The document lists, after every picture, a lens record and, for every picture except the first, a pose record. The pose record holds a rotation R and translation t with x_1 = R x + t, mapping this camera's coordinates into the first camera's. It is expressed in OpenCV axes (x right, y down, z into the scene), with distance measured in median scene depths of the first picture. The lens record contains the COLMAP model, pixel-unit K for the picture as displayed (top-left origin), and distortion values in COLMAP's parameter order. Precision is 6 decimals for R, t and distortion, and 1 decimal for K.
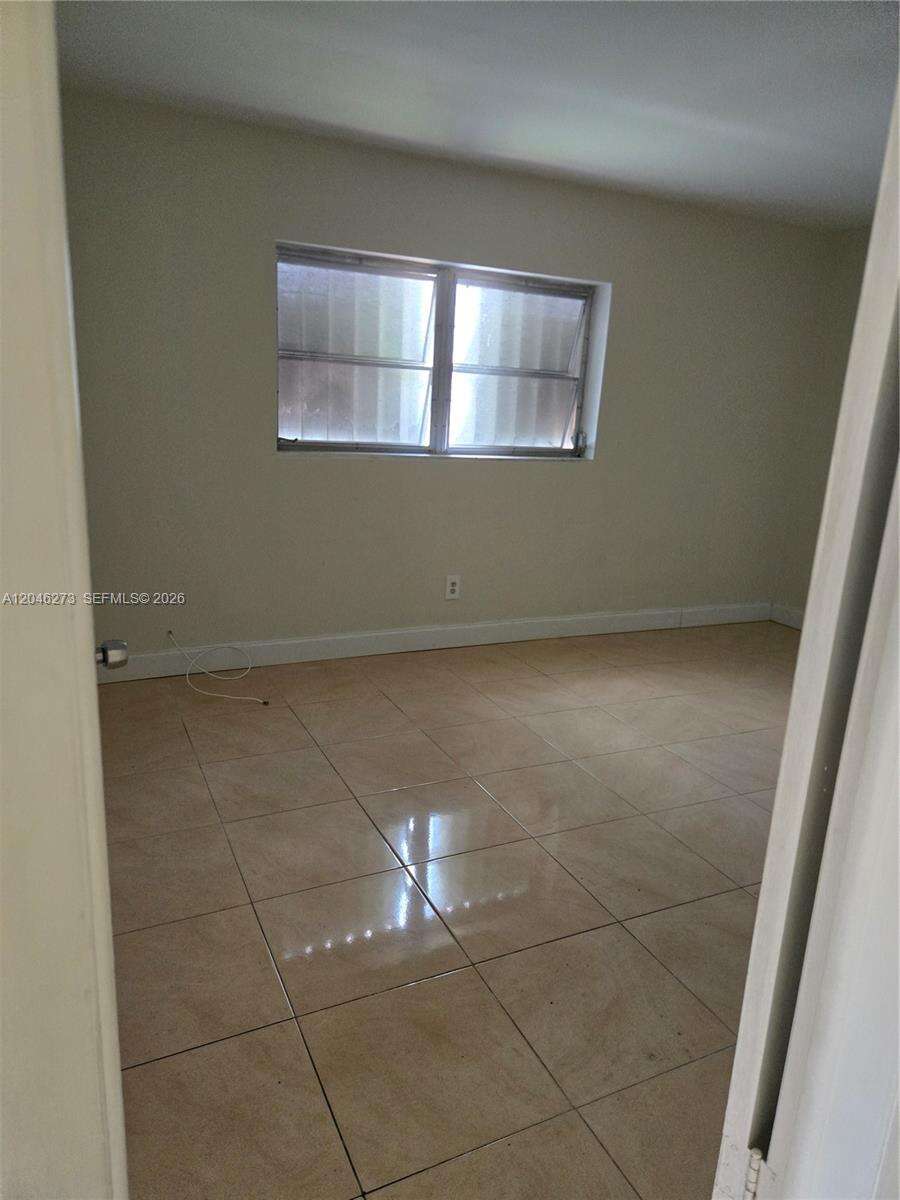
lens RADIAL K [[814.1, 0, 450.2], [0, 814.1, 600.3], [0, 0, 1]] dist [0.049439, -0.034280]
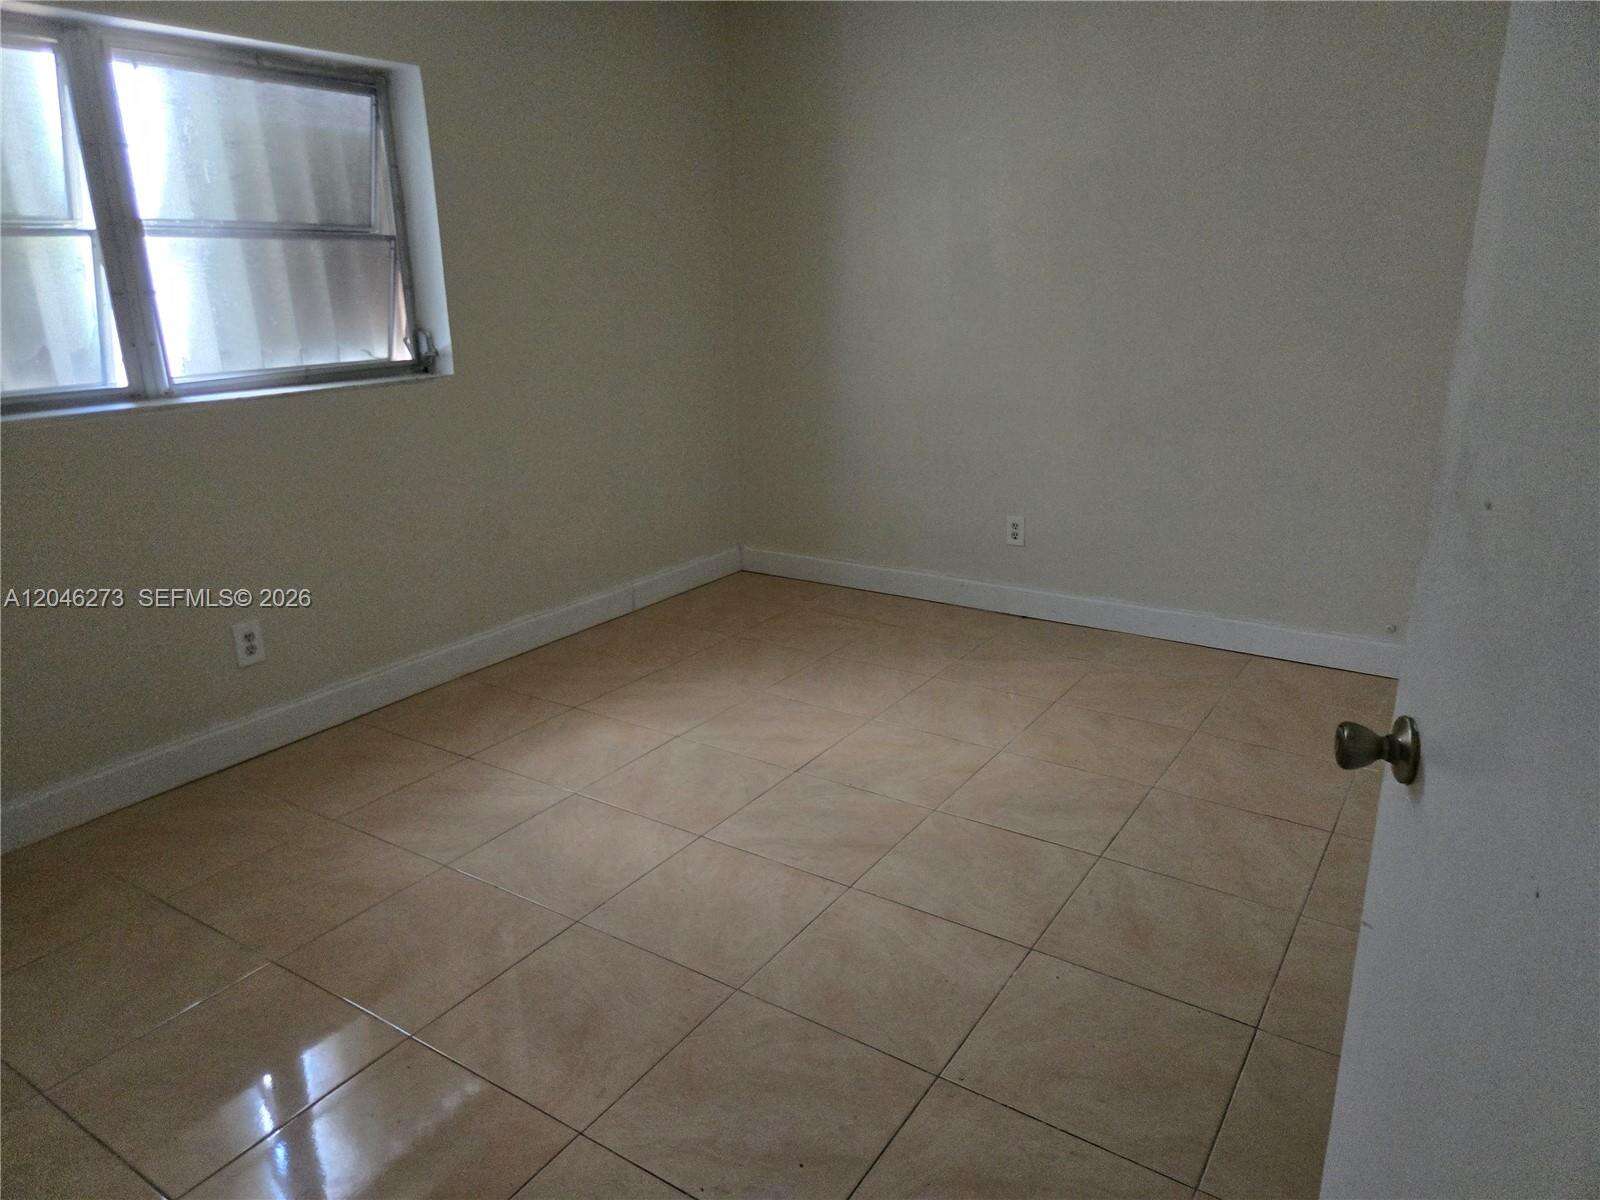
lens RADIAL K [[1085.5, 0, 804.7], [0, 1085.5, 608.3], [0, 0, 1]] dist [0.049439, -0.034280]
pose [[0.854438, -0.219383, 0.470963, -0.018582], [0.185849, 0.975557, 0.117257, -0.052756], [-0.485175, -0.012661, 0.874325, 0.181412]]
